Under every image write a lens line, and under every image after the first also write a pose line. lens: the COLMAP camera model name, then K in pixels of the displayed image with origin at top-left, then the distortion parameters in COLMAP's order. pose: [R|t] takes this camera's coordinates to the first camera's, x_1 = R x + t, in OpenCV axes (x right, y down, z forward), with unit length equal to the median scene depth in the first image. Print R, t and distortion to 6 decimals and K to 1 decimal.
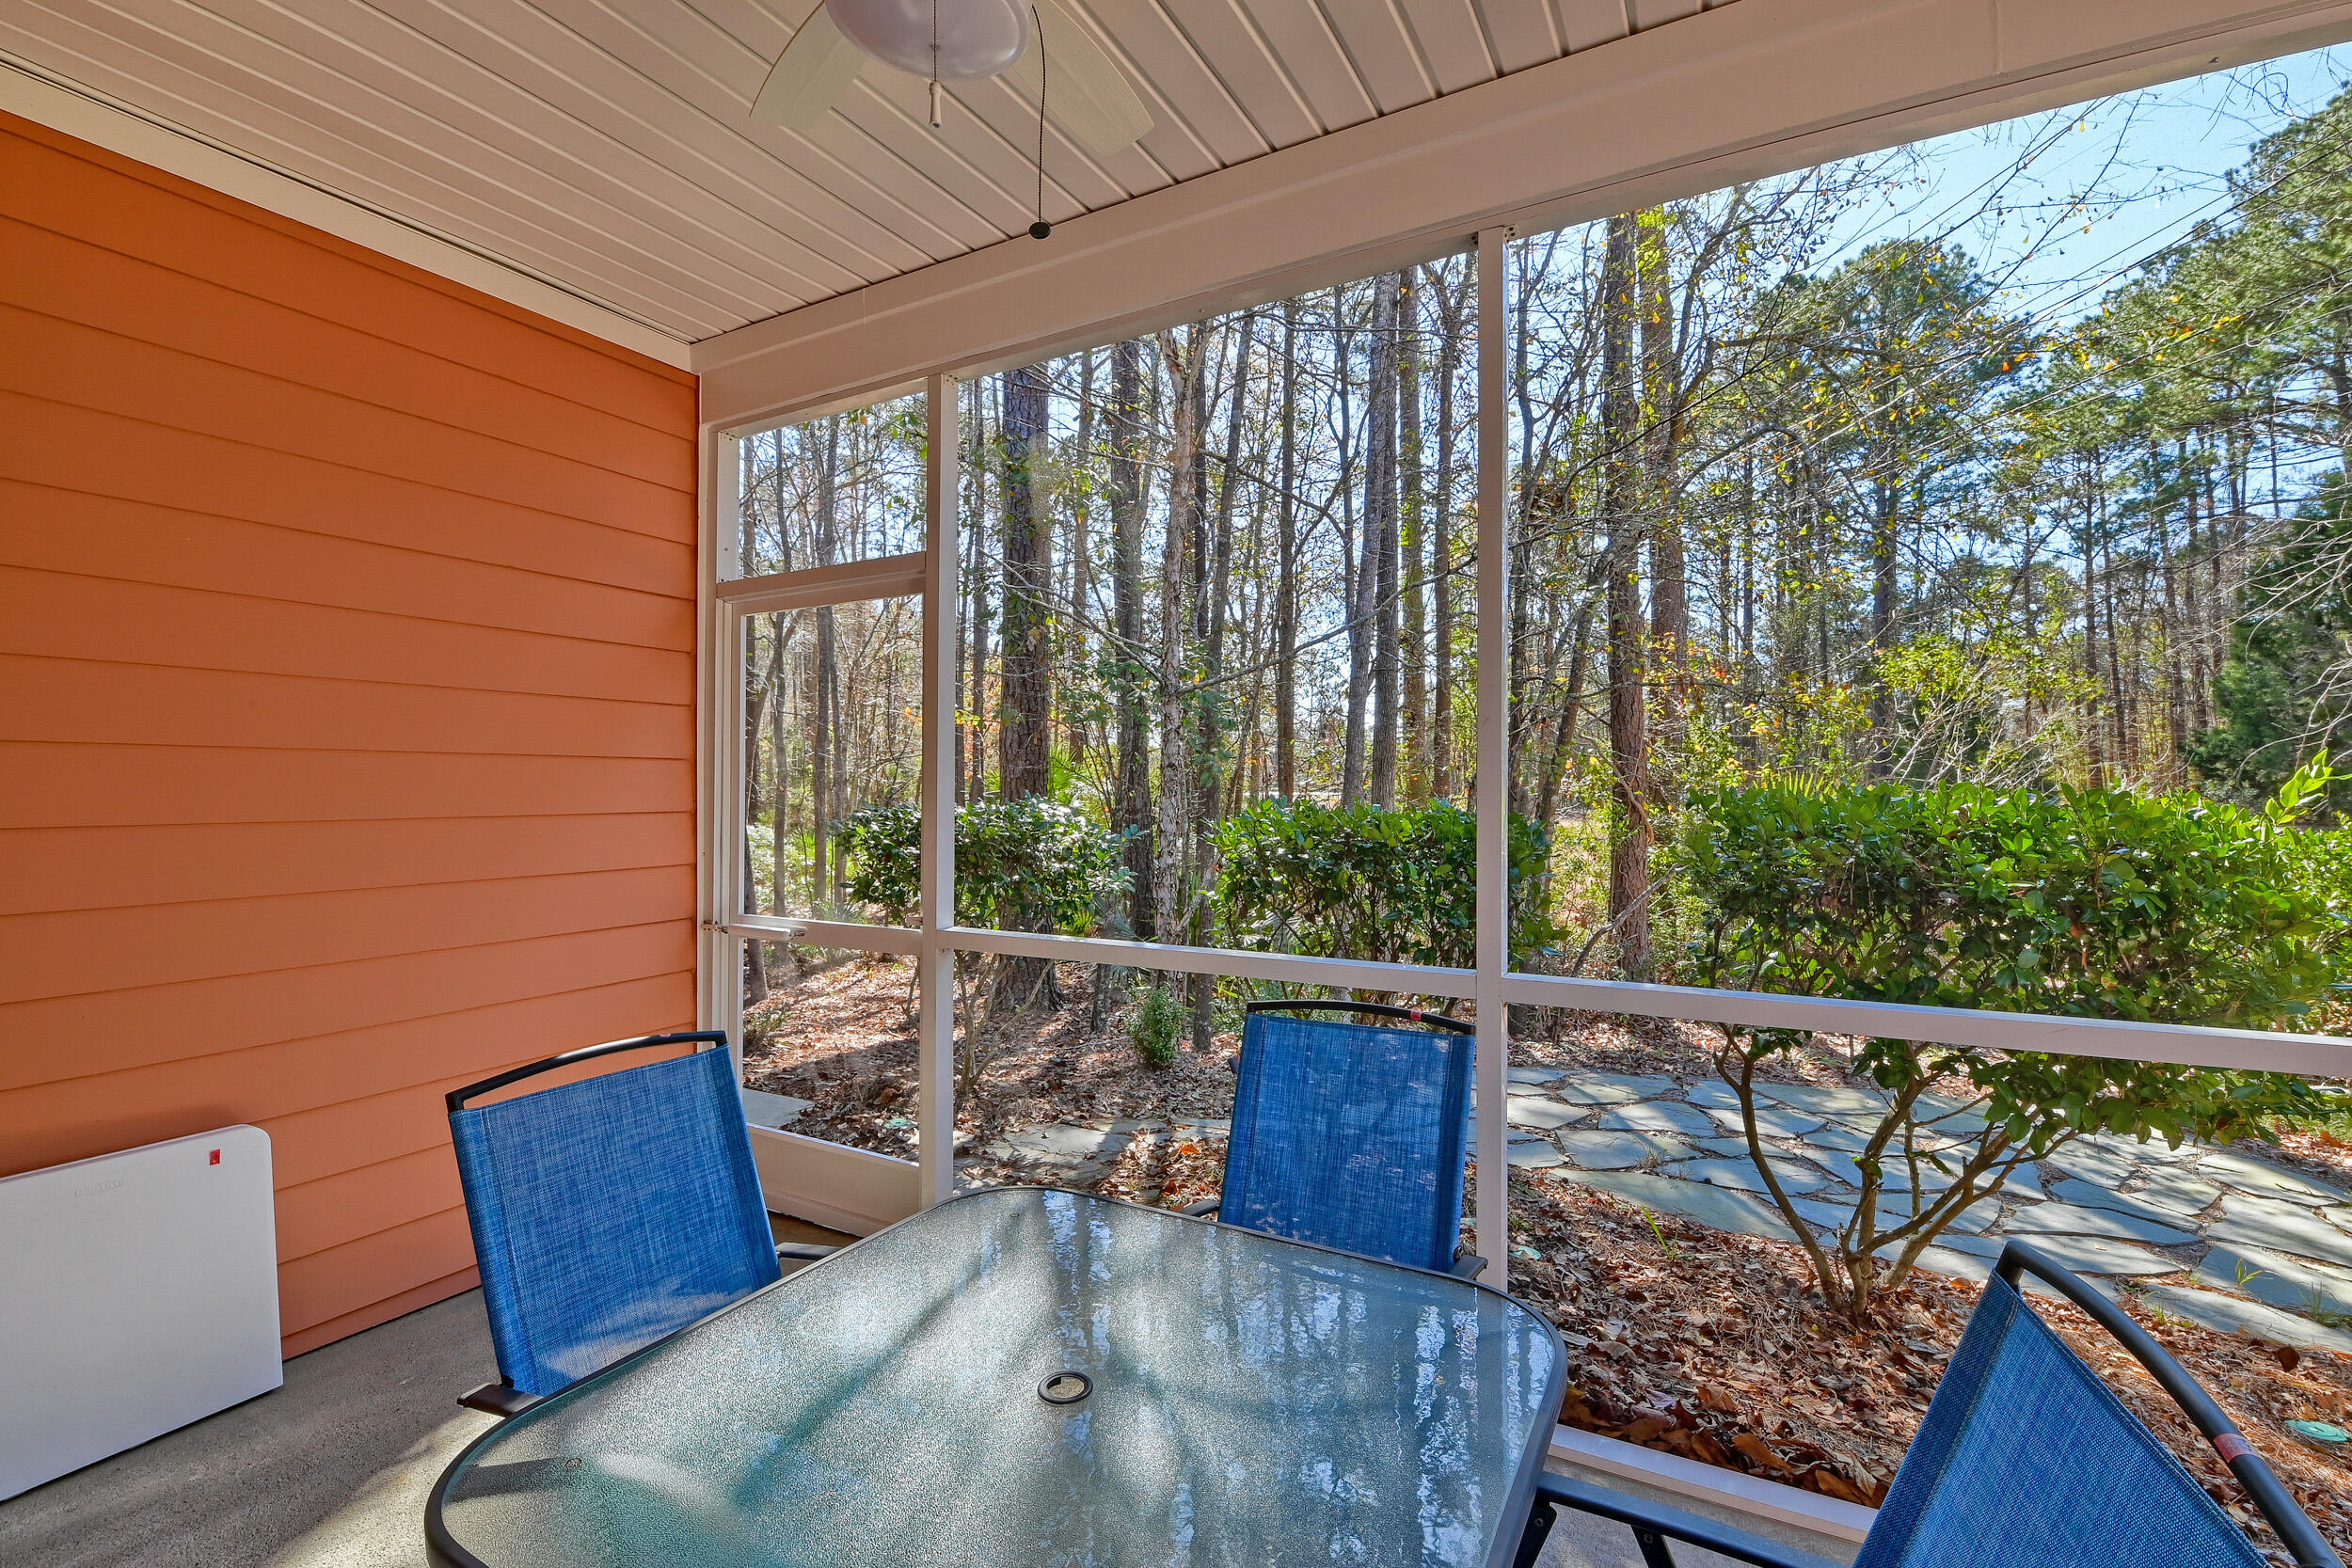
lens RADIAL K [[1057.4, 0, 1132.6], [0, 1057.4, 784.2], [0, 0, 1]] dist [-0.000440, -0.000014]
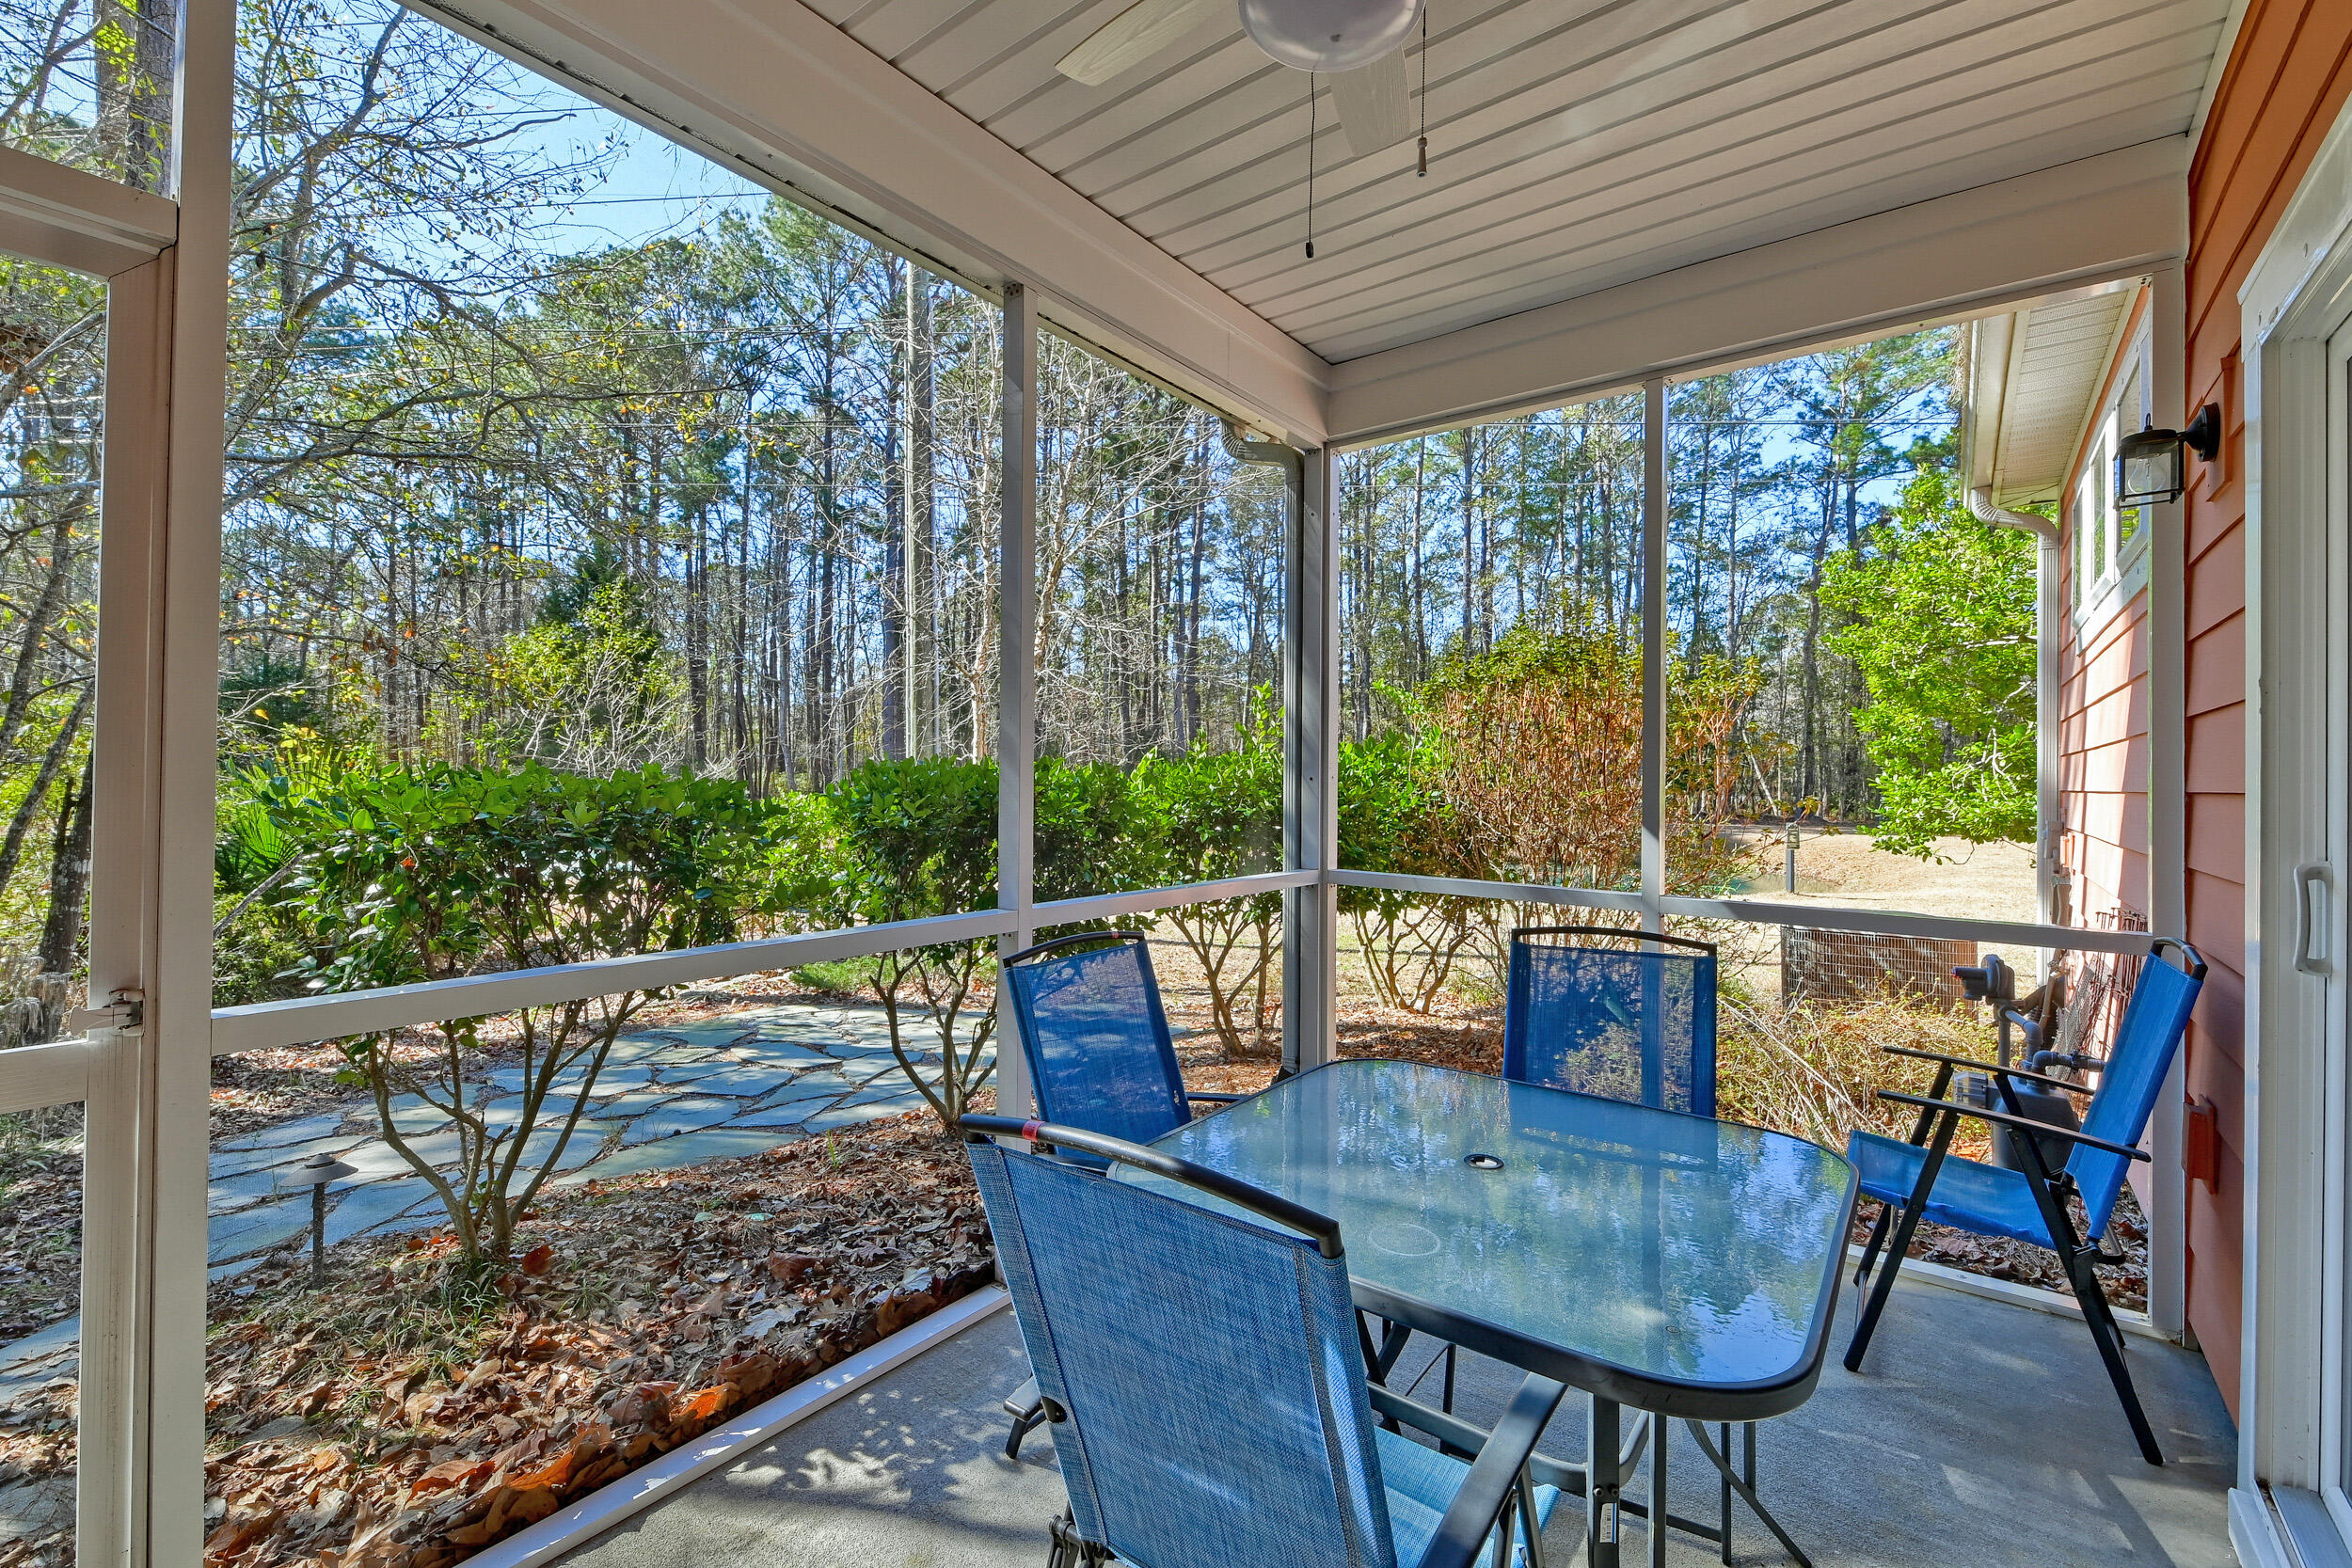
lens RADIAL K [[1057.4, 0, 1132.6], [0, 1057.4, 784.2], [0, 0, 1]] dist [-0.000440, -0.000014]
pose [[0.137434, 0.000287, 0.990511, -0.496792], [-0.003800, 0.999993, 0.000238, 0.019551], [-0.990504, -0.003797, 0.137434, 0.423311]]
